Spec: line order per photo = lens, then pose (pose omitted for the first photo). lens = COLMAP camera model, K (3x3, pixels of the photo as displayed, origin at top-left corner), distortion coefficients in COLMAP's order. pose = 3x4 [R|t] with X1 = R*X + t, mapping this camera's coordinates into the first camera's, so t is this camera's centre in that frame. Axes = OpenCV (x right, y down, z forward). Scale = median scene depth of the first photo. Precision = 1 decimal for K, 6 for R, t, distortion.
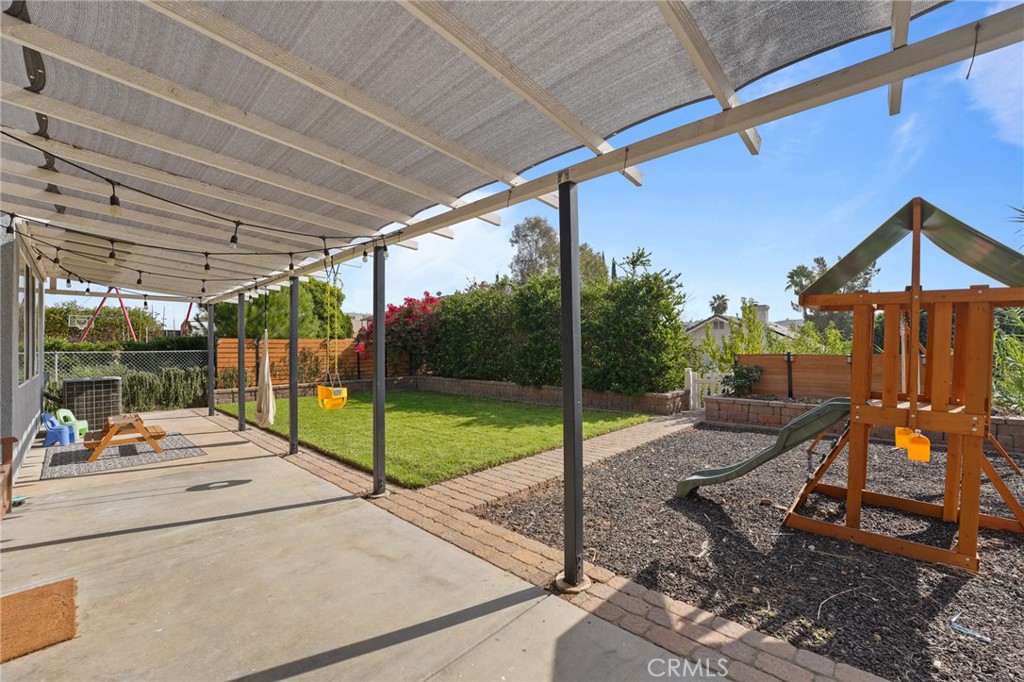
lens RADIAL K [[423.4, 0, 511.2], [0, 423.4, 342.3], [0, 0, 1]] dist [-0.025511, 0.002153]
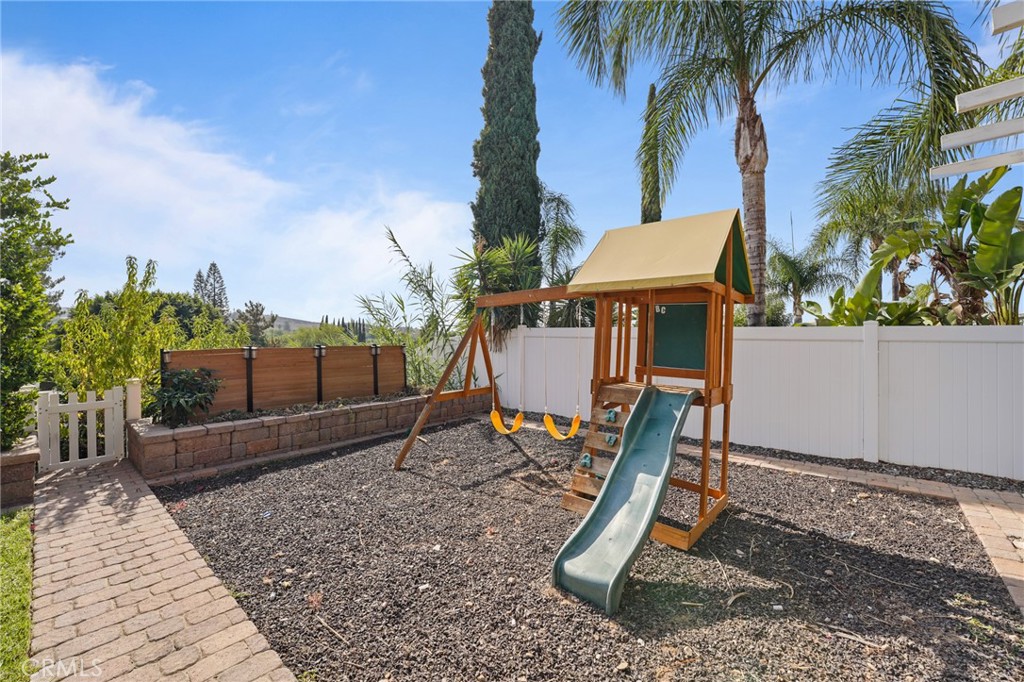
lens RADIAL K [[423.4, 0, 511.1], [0, 423.4, 338.7], [0, 0, 1]] dist [-0.025511, 0.002153]
pose [[-0.038583, -0.004264, 0.999246, -0.063381], [0.001740, 0.999989, 0.004335, 0.009307], [-0.999254, 0.001906, -0.038575, 0.586077]]
